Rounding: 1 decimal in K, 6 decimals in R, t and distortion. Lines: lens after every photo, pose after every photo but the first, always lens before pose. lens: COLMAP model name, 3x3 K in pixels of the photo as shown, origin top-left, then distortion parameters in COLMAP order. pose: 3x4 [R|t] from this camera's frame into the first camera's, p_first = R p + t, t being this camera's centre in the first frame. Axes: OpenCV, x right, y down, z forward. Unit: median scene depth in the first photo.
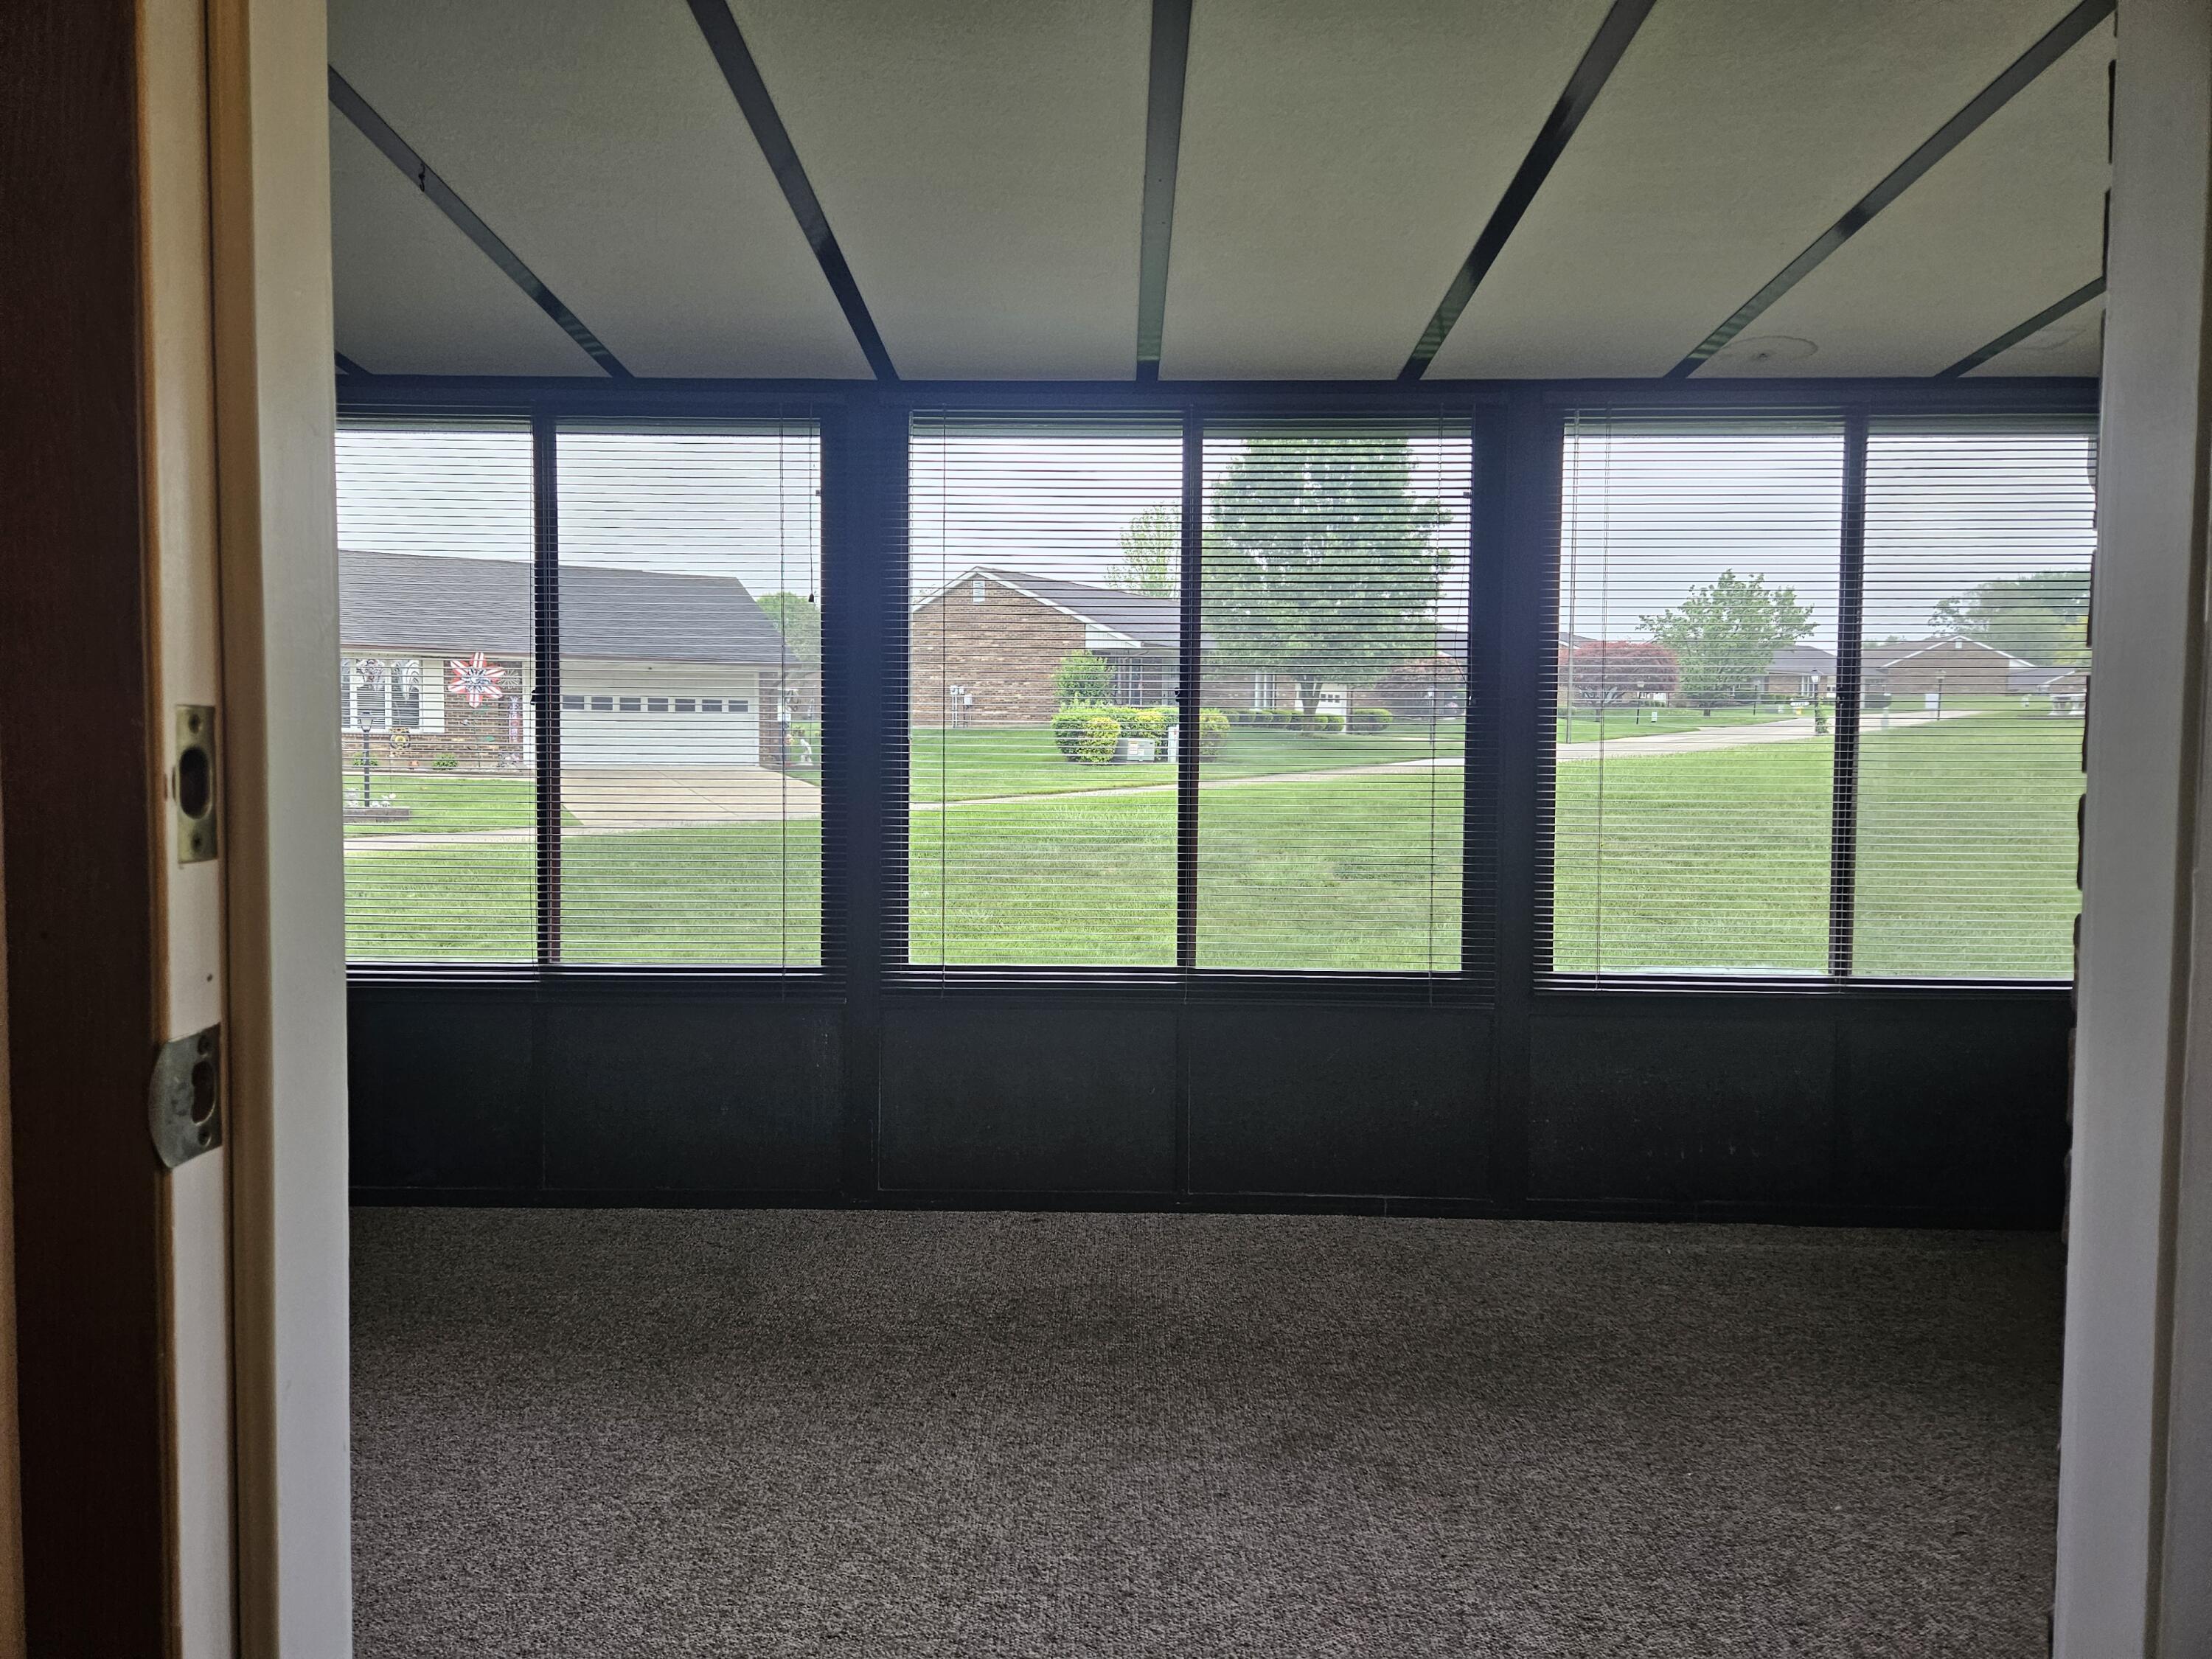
lens RADIAL K [[1469.2, 0, 1093.4], [0, 1469.2, 830.7], [0, 0, 1]] dist [0.069370, -0.069278]
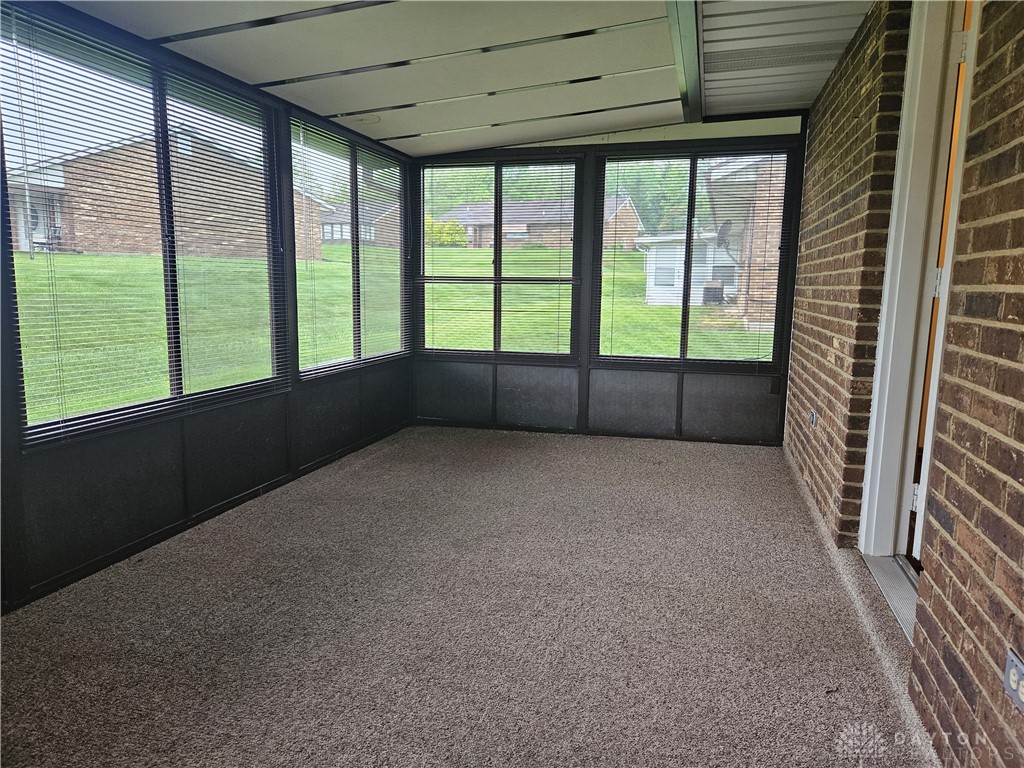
lens RADIAL K [[680.1, 0, 506.1], [0, 680.1, 384.5], [0, 0, 1]] dist [0.069370, -0.069278]
pose [[0.259004, -0.147529, 0.954543, -0.683209], [0.031661, 0.989032, 0.144268, -0.033462], [-0.965357, -0.007145, 0.260834, 0.421784]]
